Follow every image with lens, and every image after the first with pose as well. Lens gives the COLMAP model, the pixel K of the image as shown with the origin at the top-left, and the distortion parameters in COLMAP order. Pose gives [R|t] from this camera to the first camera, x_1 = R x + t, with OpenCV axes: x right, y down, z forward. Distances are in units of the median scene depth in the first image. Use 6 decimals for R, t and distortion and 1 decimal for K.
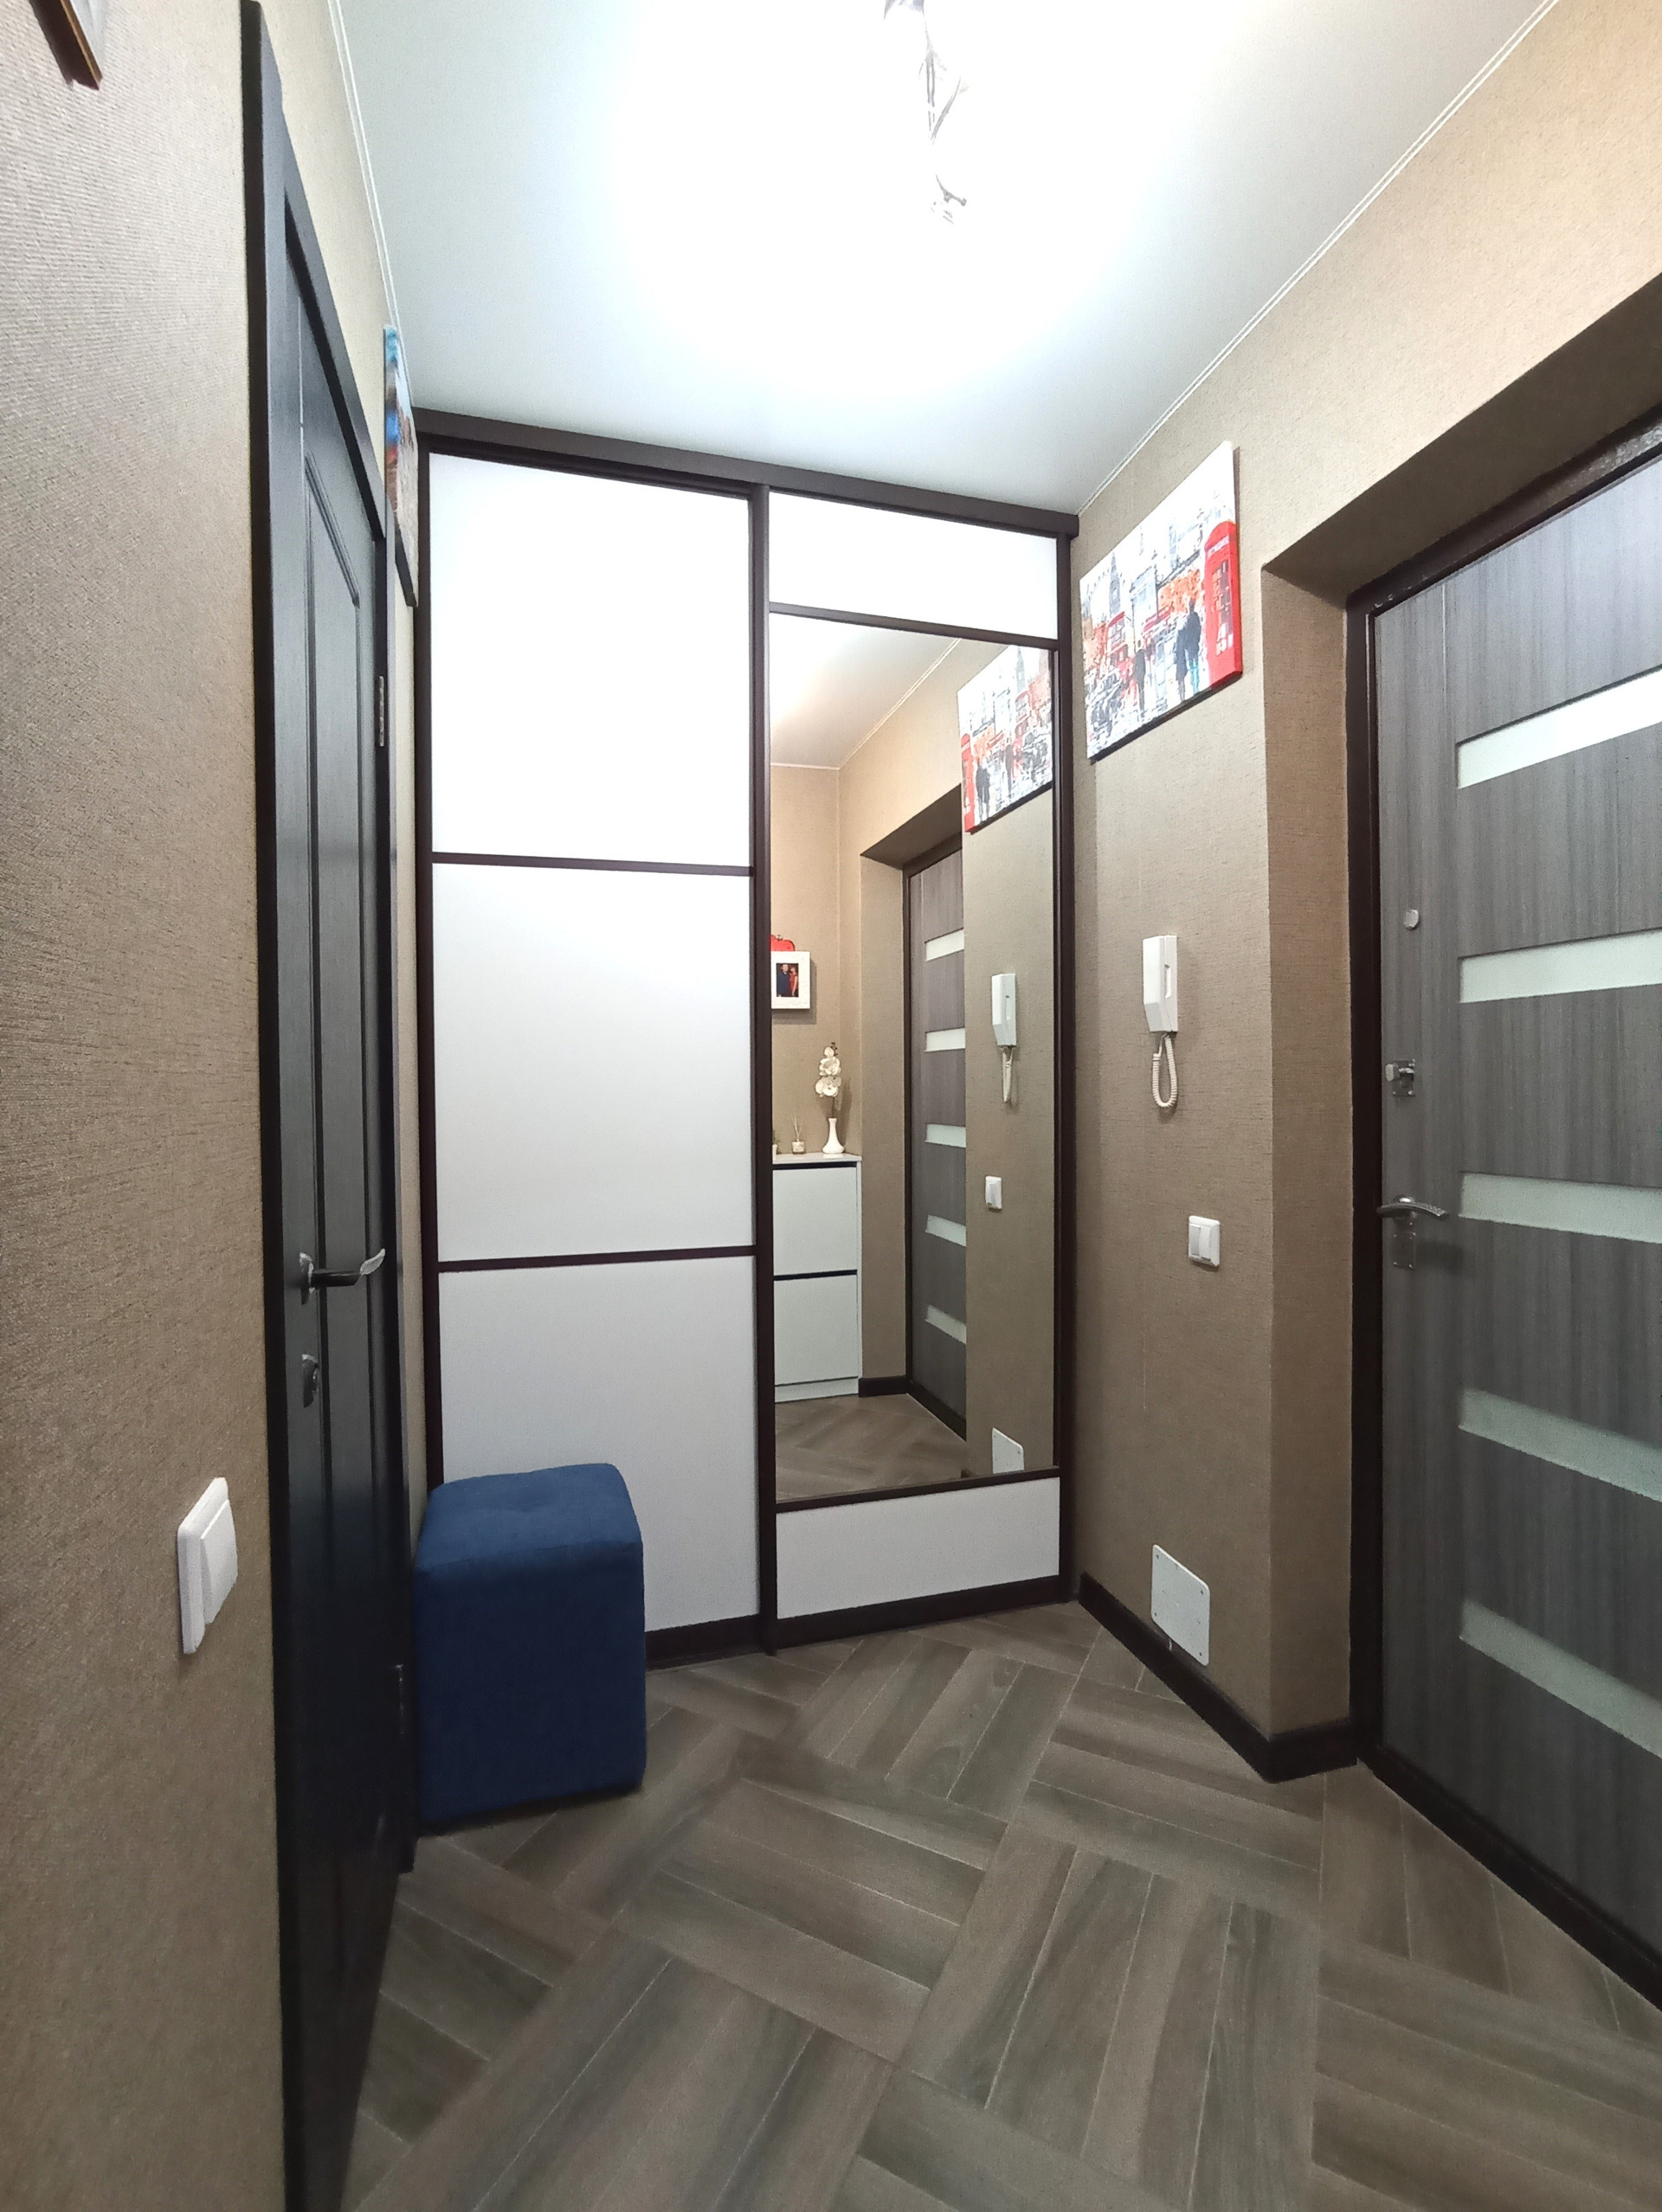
lens RADIAL K [[987.4, 0, 829.8], [0, 987.4, 1110.3], [0, 0, 1]] dist [-0.034792, 0.015264]
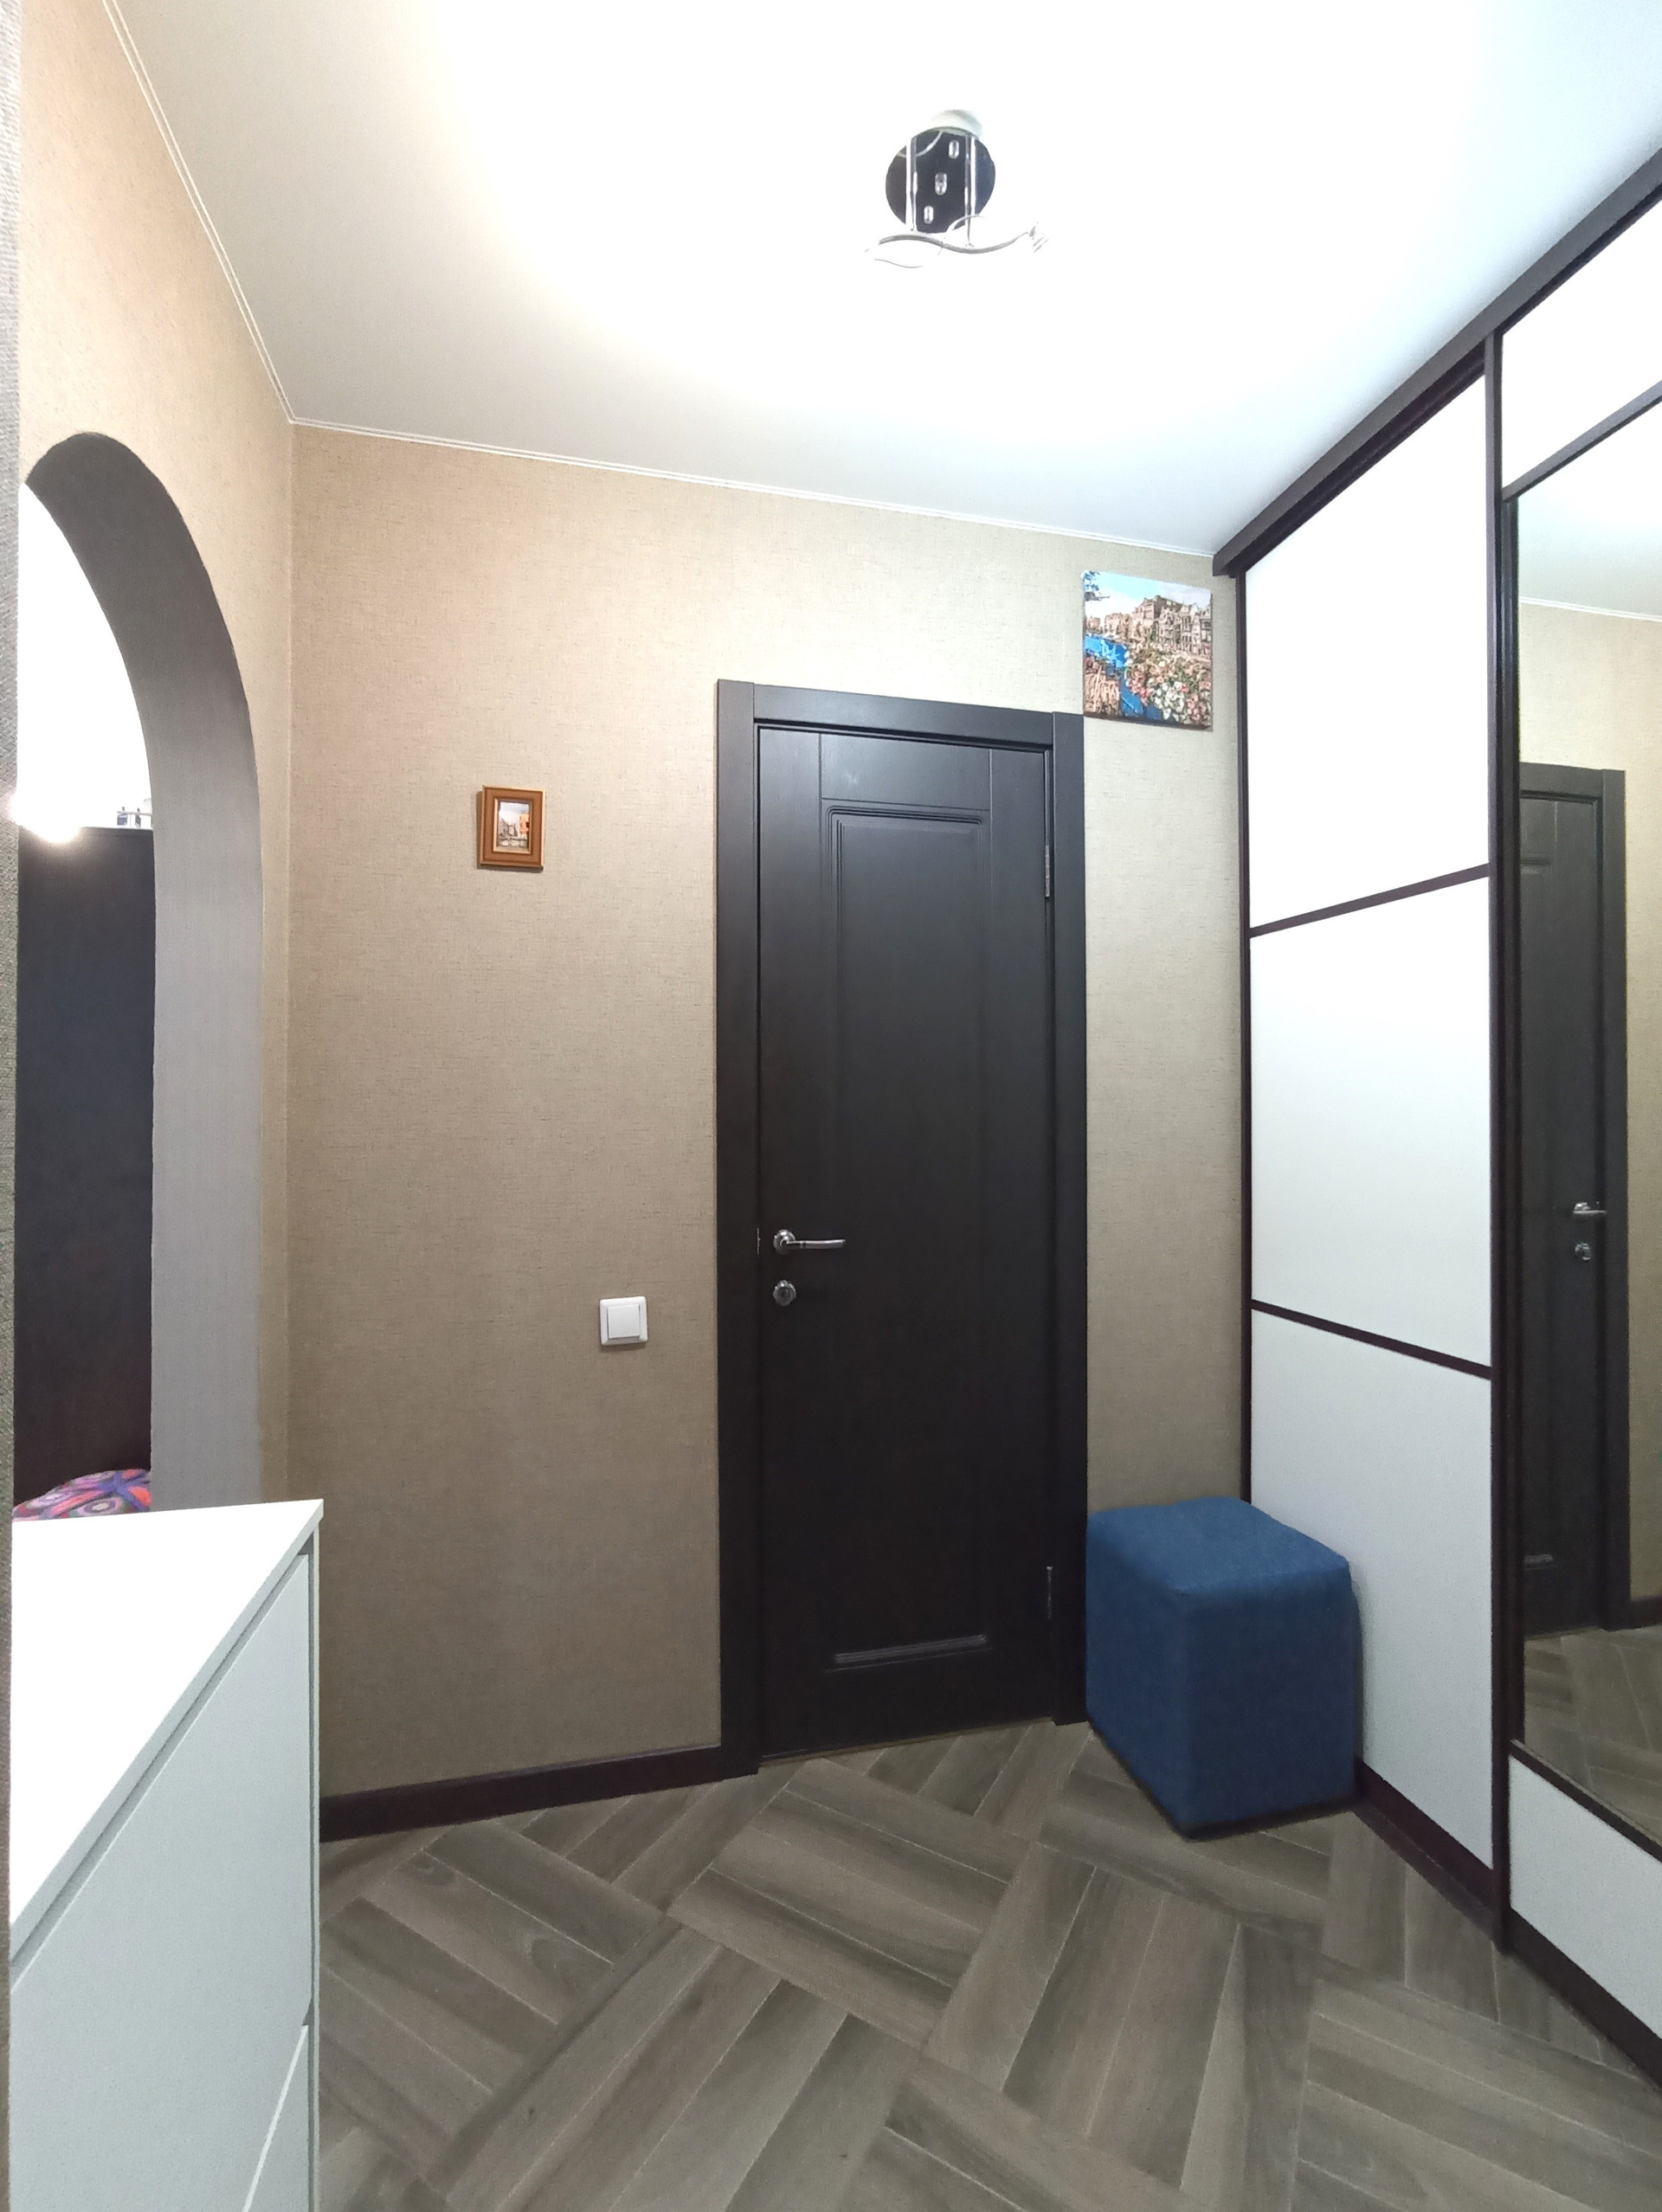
lens RADIAL K [[968.2, 0, 831.0], [0, 968.2, 1106.0], [0, 0, 1]] dist [-0.002269, -0.000534]
pose [[-0.051147, 0.008999, -0.998651, 0.873942], [-0.011357, 0.999890, 0.009592, -0.084525], [0.998627, 0.011832, -0.051039, 0.698889]]
